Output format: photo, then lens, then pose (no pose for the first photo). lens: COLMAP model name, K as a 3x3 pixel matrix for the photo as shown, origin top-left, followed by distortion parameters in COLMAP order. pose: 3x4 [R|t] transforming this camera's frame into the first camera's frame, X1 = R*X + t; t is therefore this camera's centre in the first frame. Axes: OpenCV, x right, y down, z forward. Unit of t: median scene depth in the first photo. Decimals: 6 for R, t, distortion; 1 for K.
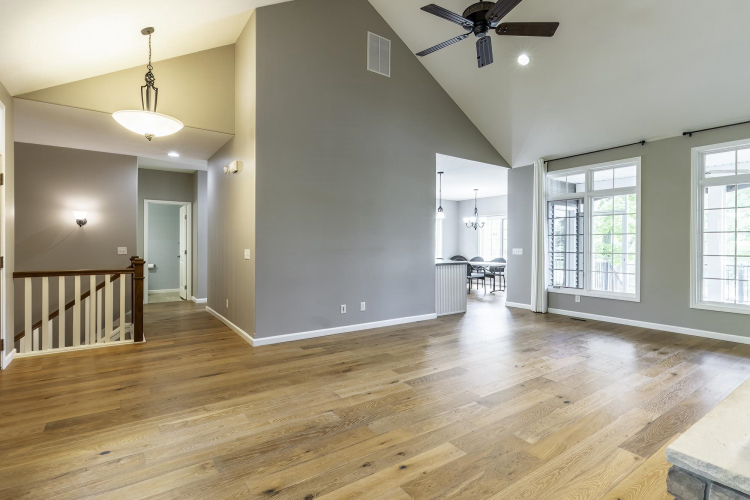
lens RADIAL K [[360.4, 0, 374.3], [0, 360.4, 247.6], [0, 0, 1]] dist [0.000280, 0.000240]
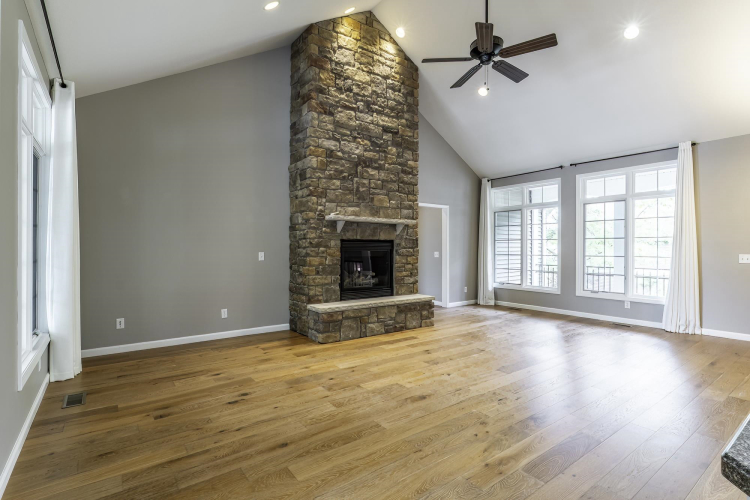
lens RADIAL K [[360.4, 0, 374.3], [0, 360.4, 247.6], [0, 0, 1]] dist [0.000280, 0.000240]
pose [[-0.999328, -0.007892, -0.035803, 0.559319], [-0.008128, 0.999946, 0.006463, -0.011369], [0.035750, 0.006750, -0.999338, 1.734276]]
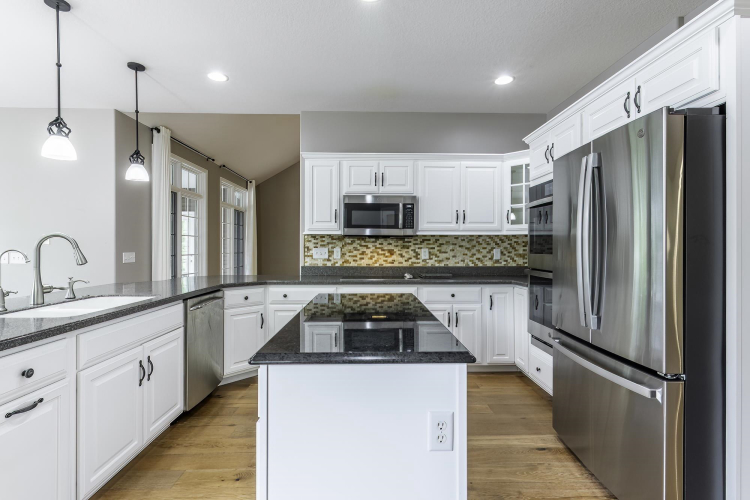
lens RADIAL K [[360.4, 0, 374.3], [0, 360.4, 247.6], [0, 0, 1]] dist [0.000280, 0.000240]
pose [[-0.830005, -0.007247, 0.557708, -0.472833], [-0.001463, 0.999940, 0.010817, -0.021986], [-0.557753, 0.008162, -0.829967, 2.184716]]
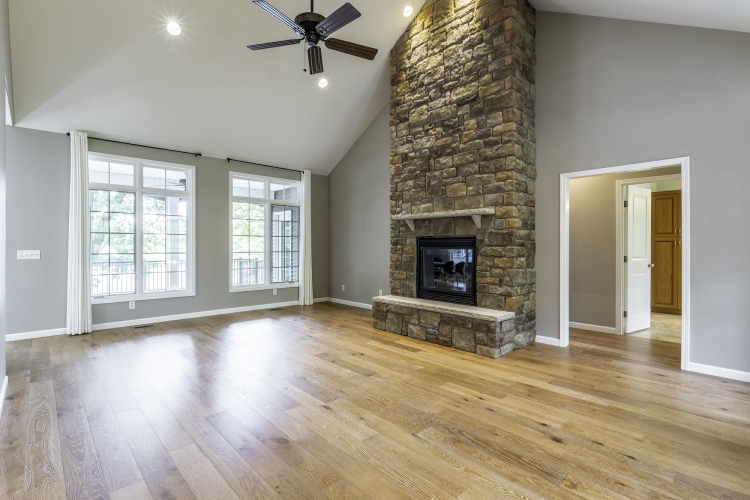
lens RADIAL K [[368.3, 0, 382.3], [0, 368.3, 247.9], [0, 0, 1]] dist [-0.000908, 0.000300]
pose [[-0.151974, -0.010748, 0.988326, -0.644640], [0.005711, 0.999915, 0.011753, -0.009962], [-0.988368, 0.007431, -0.151900, 0.786987]]
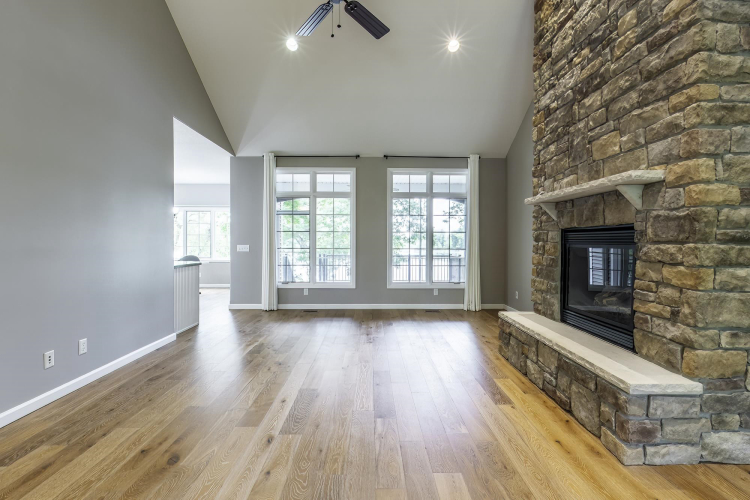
lens RADIAL K [[365.0, 0, 371.6], [0, 365.0, 247.2], [0, 0, 1]] dist [-0.000034, 0.000094]
pose [[0.563830, -0.014763, 0.825759, -0.320981], [0.005871, 0.999887, 0.013867, -0.004524], [-0.825870, -0.002971, 0.563853, 0.349878]]
